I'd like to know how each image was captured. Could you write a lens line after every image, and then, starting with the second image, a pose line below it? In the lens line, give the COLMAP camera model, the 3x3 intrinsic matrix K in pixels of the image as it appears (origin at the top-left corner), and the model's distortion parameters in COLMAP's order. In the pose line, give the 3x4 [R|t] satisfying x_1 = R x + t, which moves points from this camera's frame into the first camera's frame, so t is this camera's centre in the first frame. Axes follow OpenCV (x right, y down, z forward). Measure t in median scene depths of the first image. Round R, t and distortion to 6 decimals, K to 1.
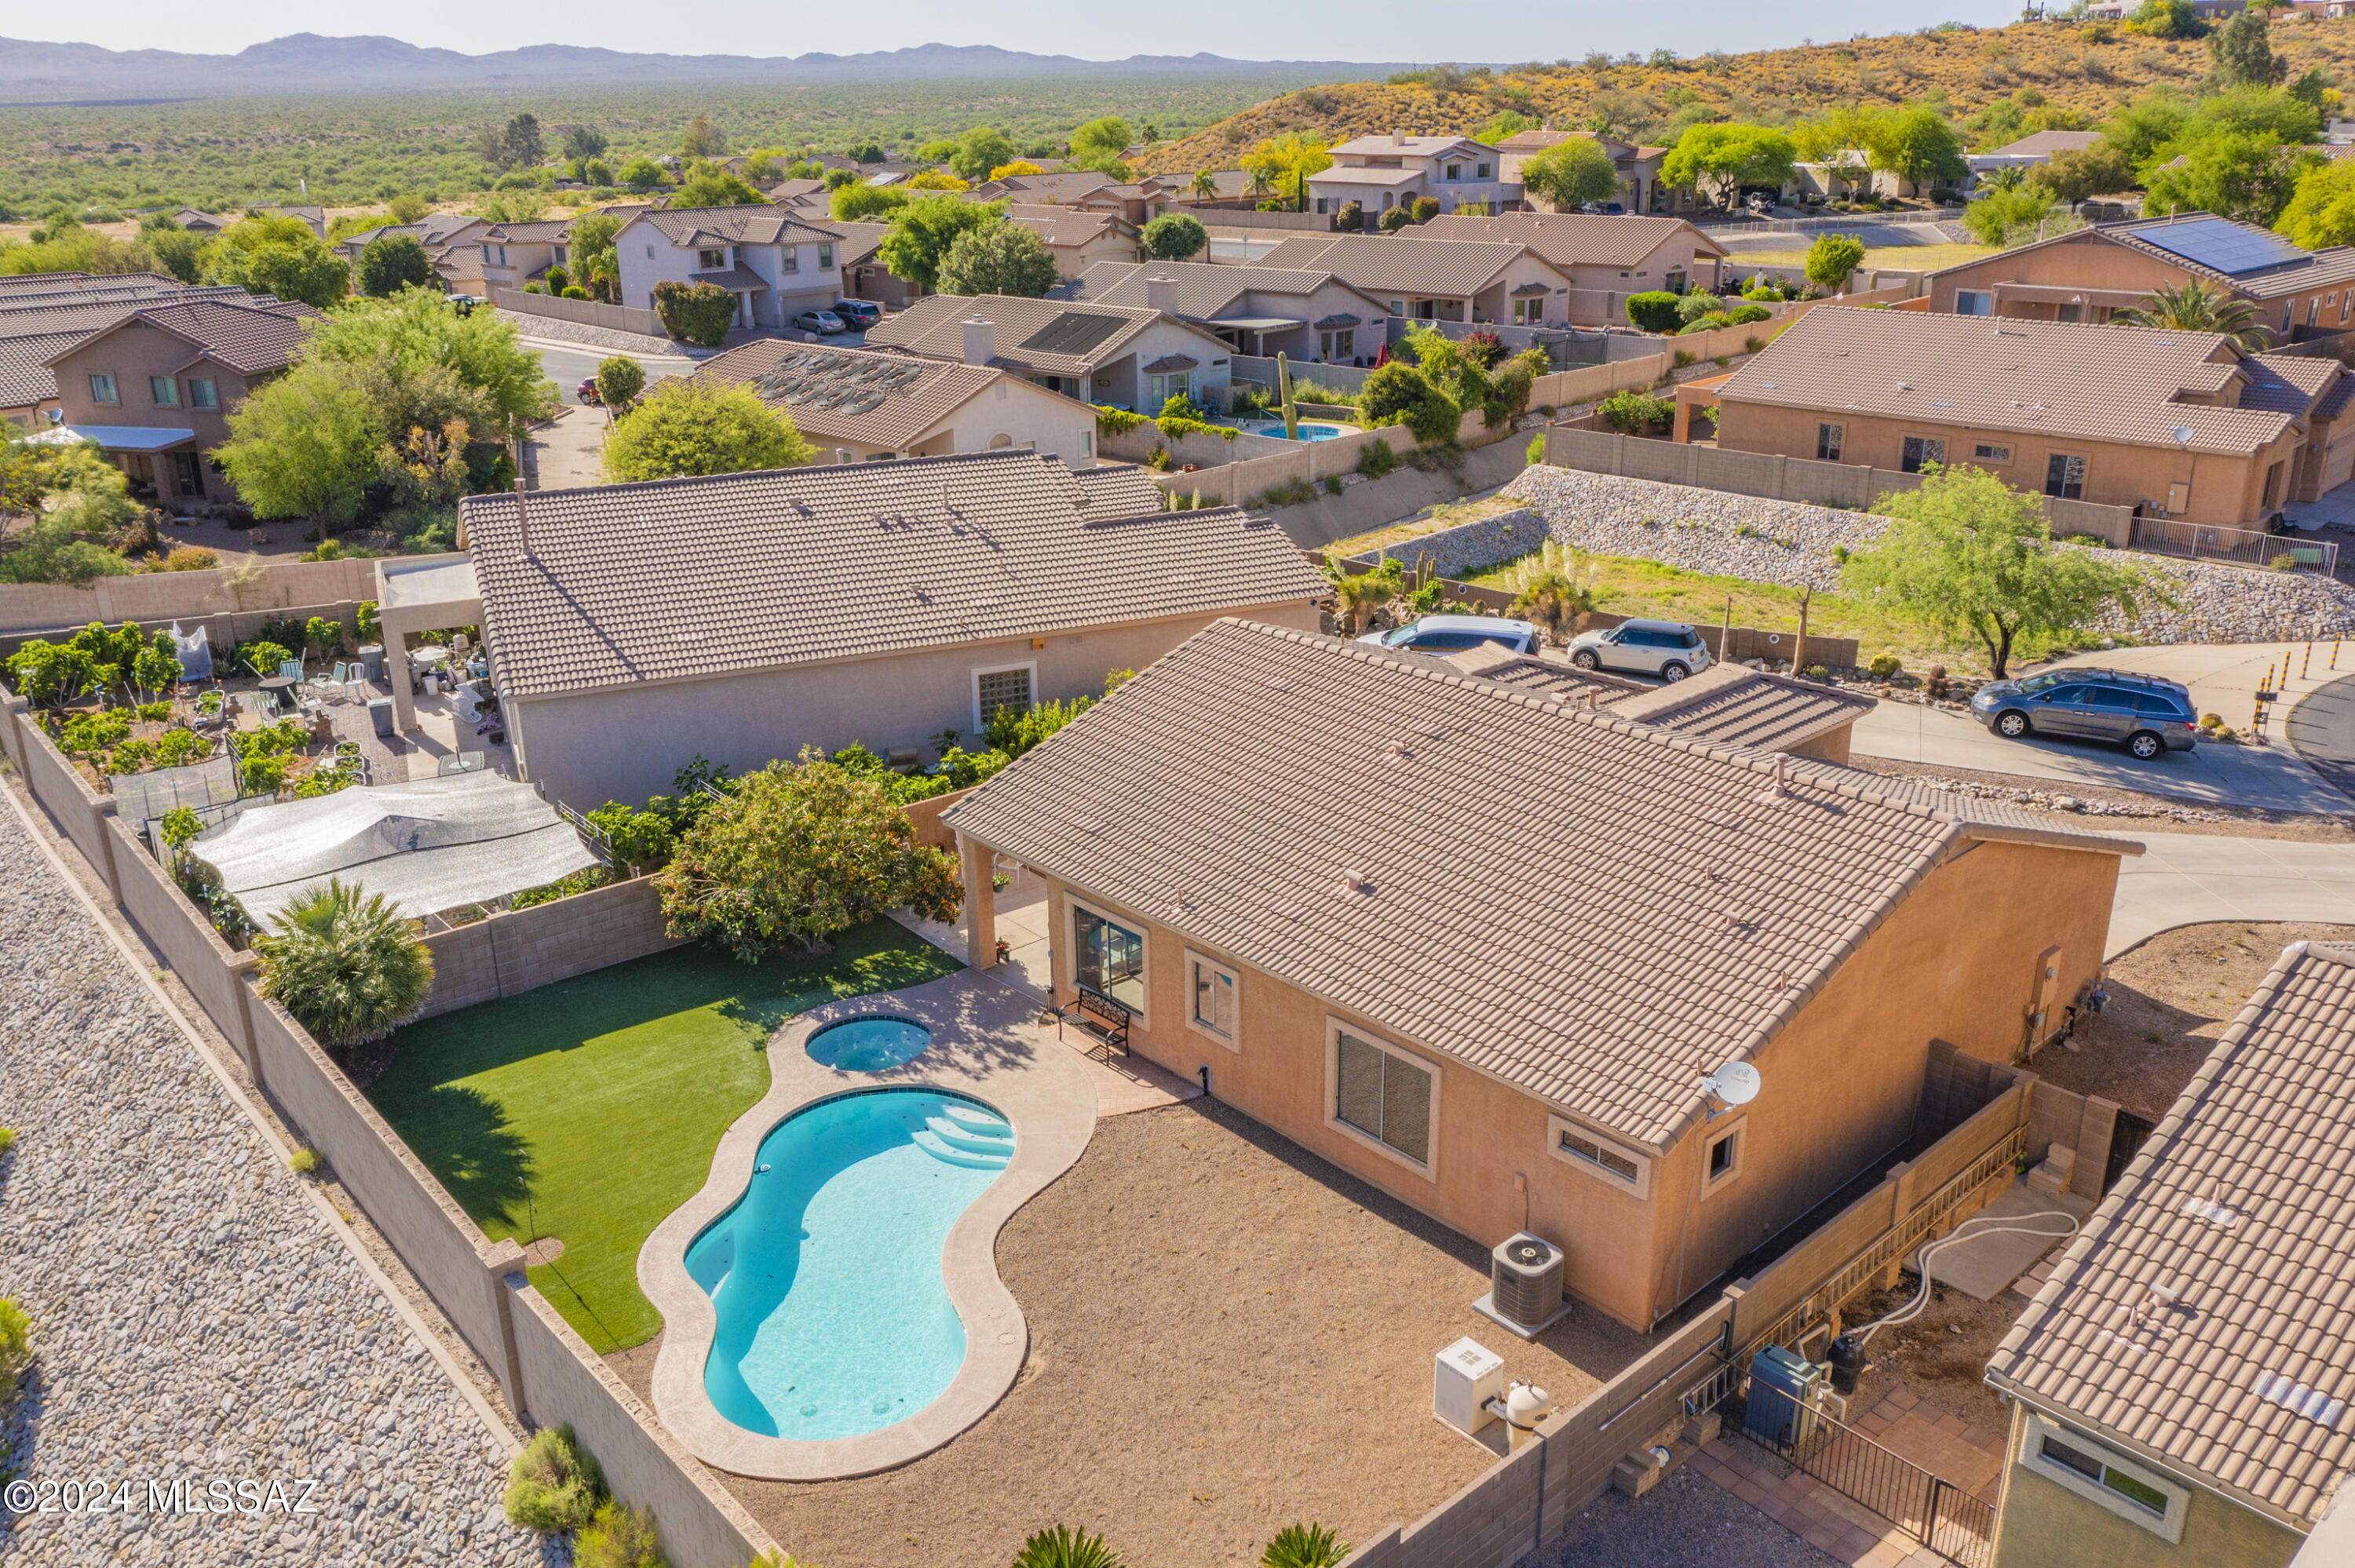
lens RADIAL K [[1857.8, 0, 1177.5], [0, 1857.8, 784.0], [0, 0, 1]] dist [-0.009462, 0.002140]
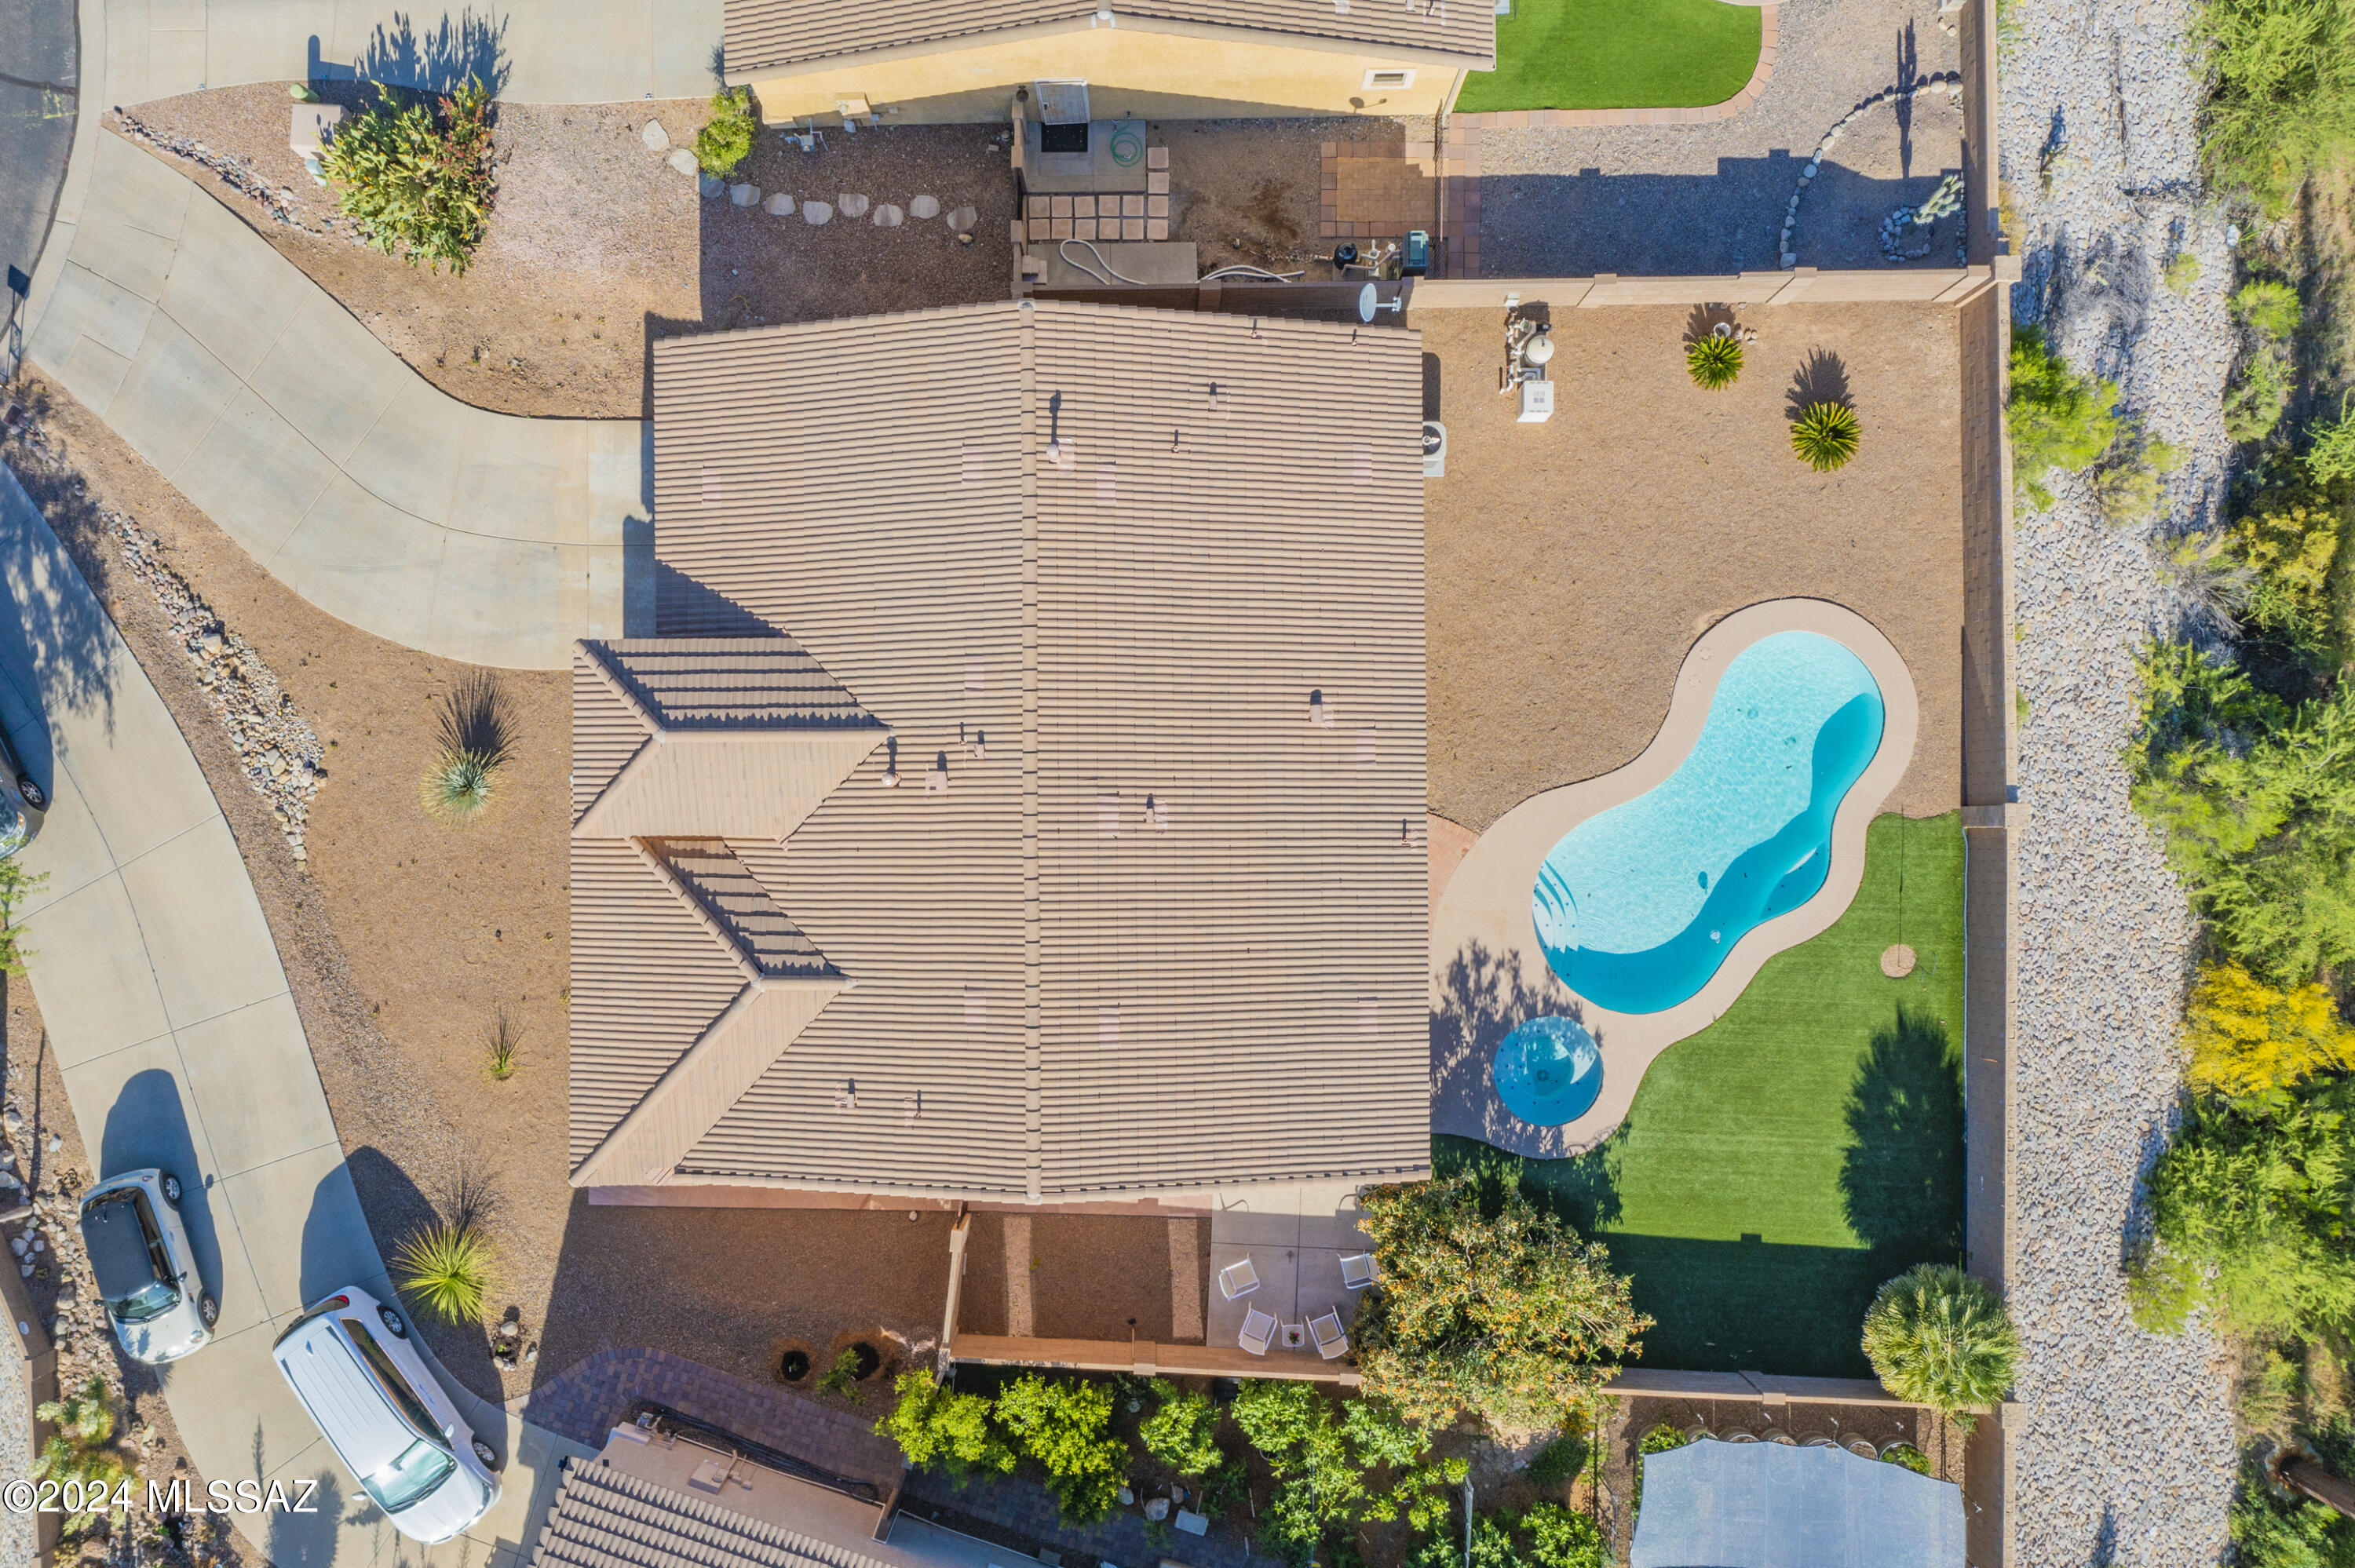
lens RADIAL K [[1960.9, 0, 1177.5], [0, 1960.9, 784.0], [0, 0, 1]] dist [-0.022245, -0.007842]
pose [[-0.749698, -0.659713, 0.052264, 0.064119], [0.267142, -0.229432, 0.935947, -1.114074], [-0.605465, 0.715640, 0.348242, 0.657280]]
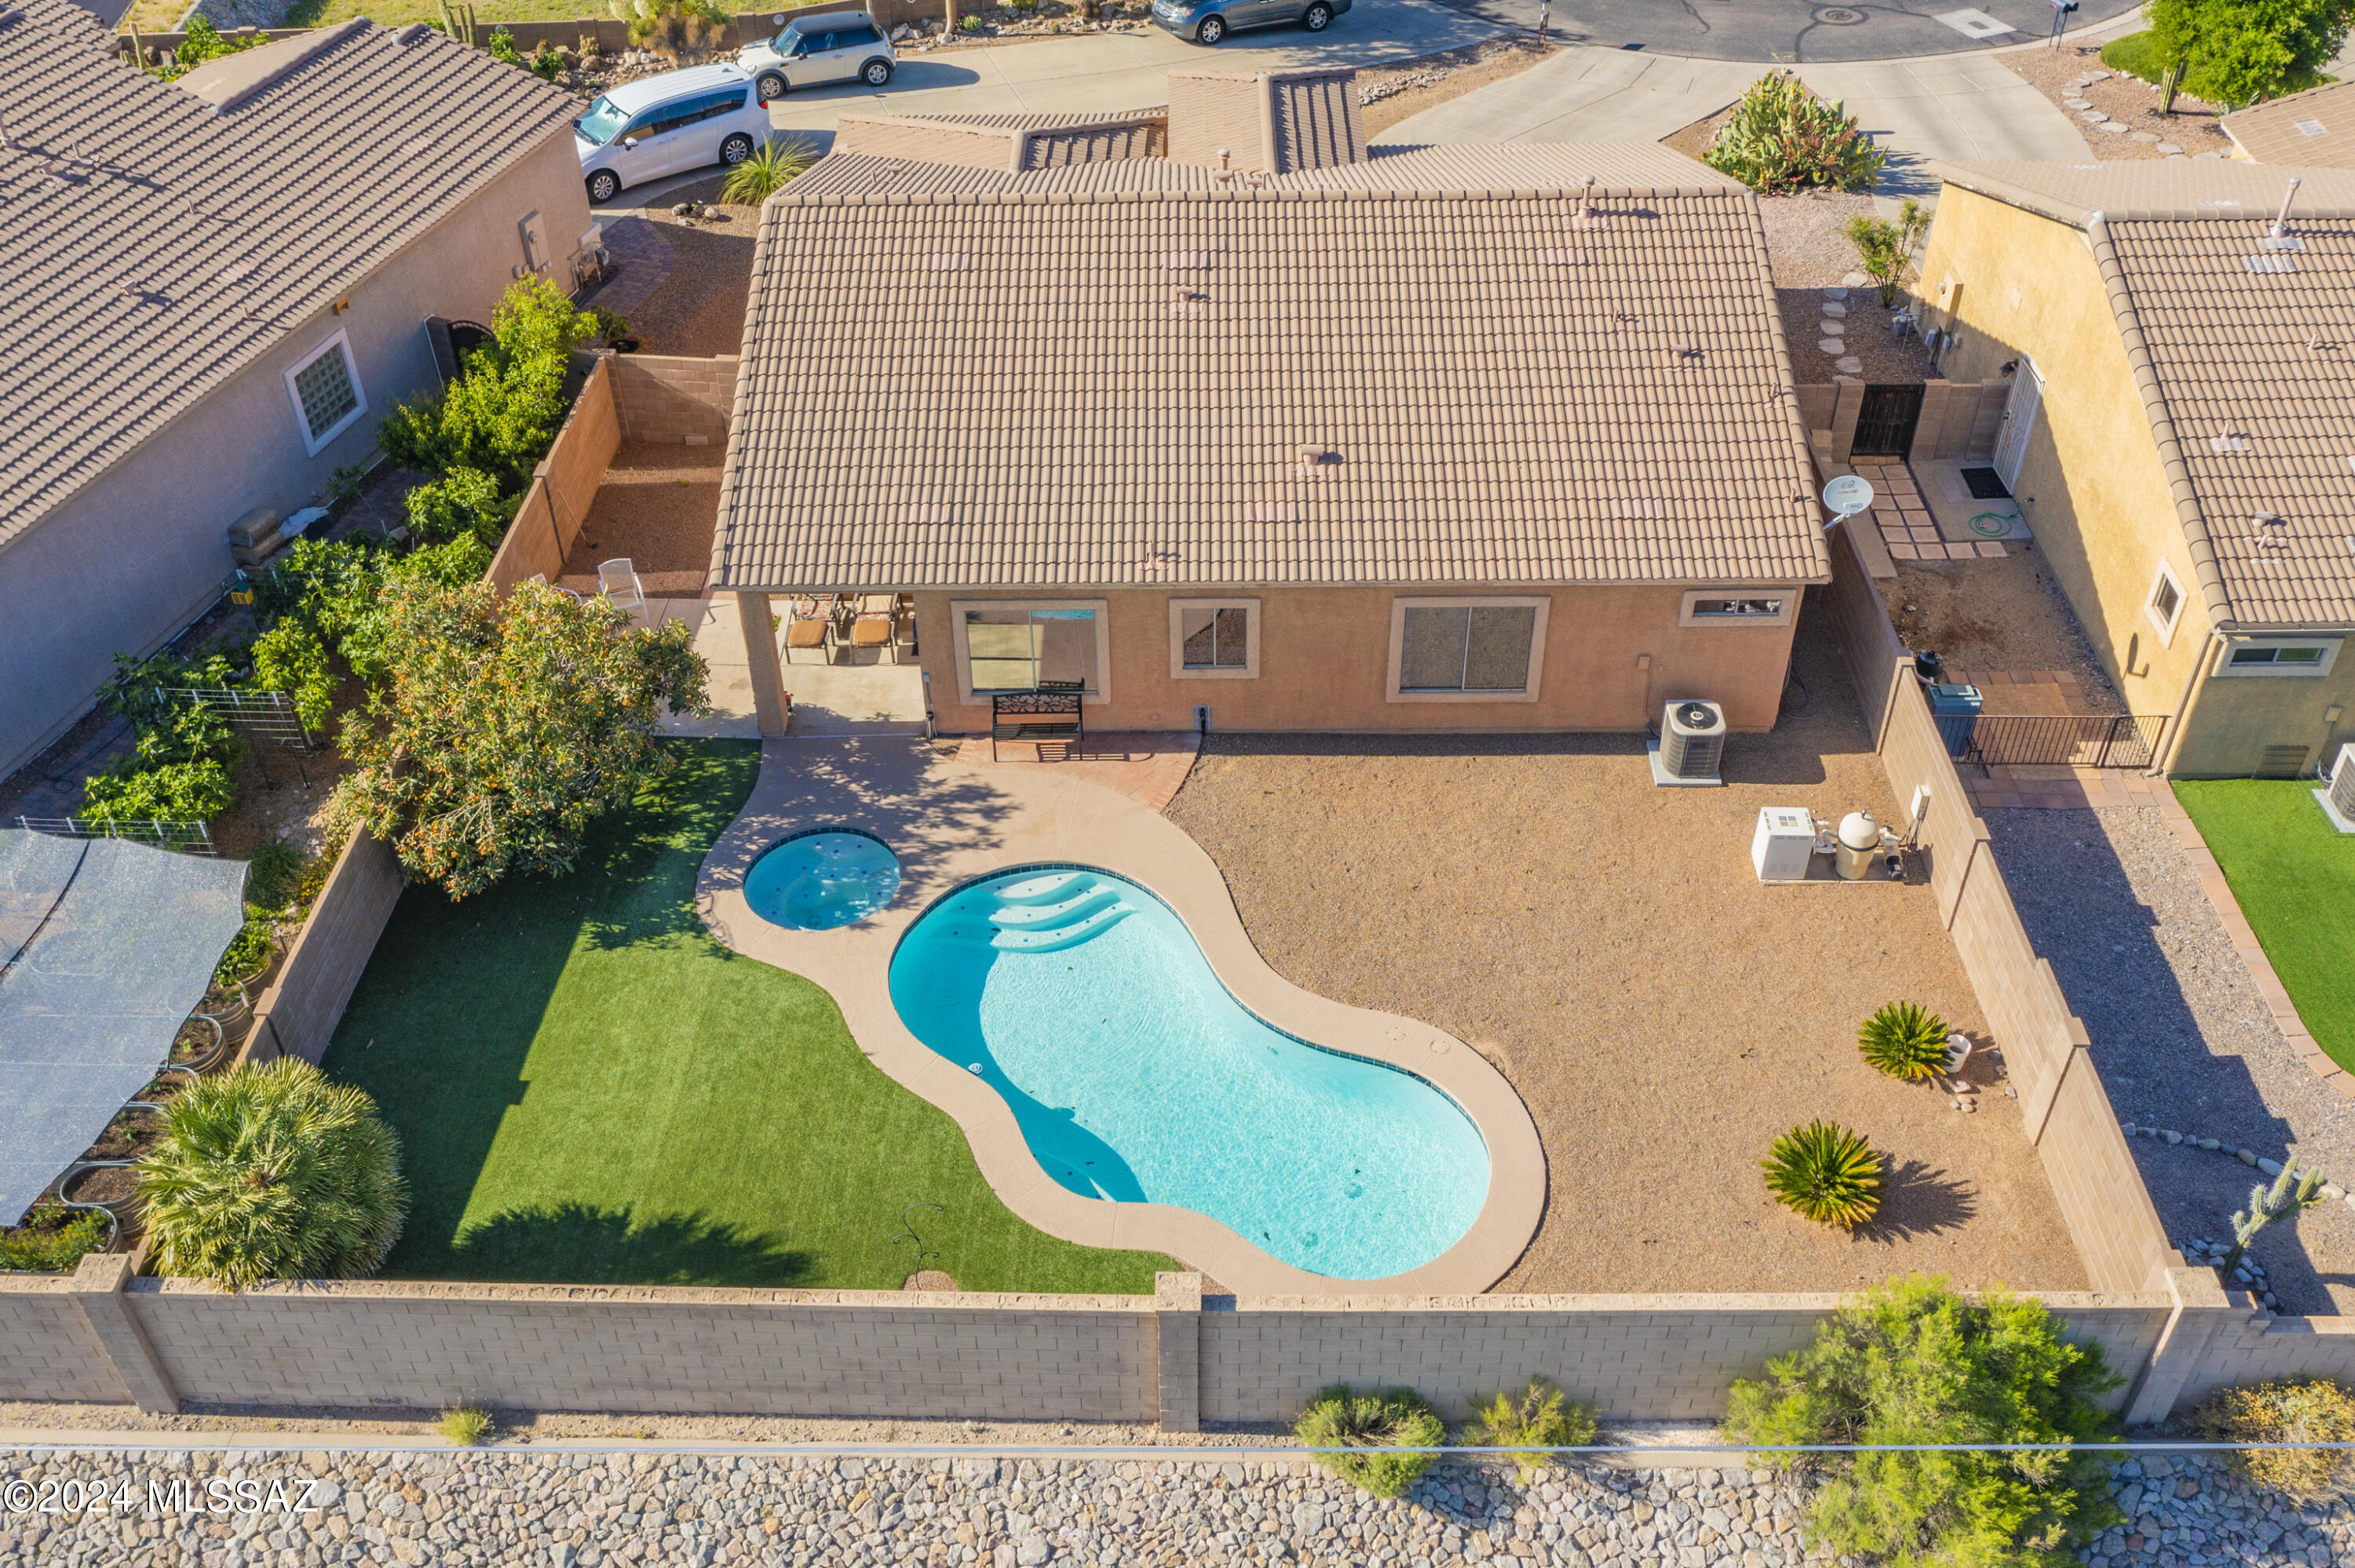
lens RADIAL K [[2108.3, 0, 1169.4], [0, 2108.3, 747.9], [0, 0, 1]] dist [-0.003603, 0.004098]
pose [[0.668852, -0.472940, 0.573554, -0.621225], [0.261744, 0.871949, 0.413756, -0.272572], [-0.695792, -0.126617, 0.706994, 0.289971]]
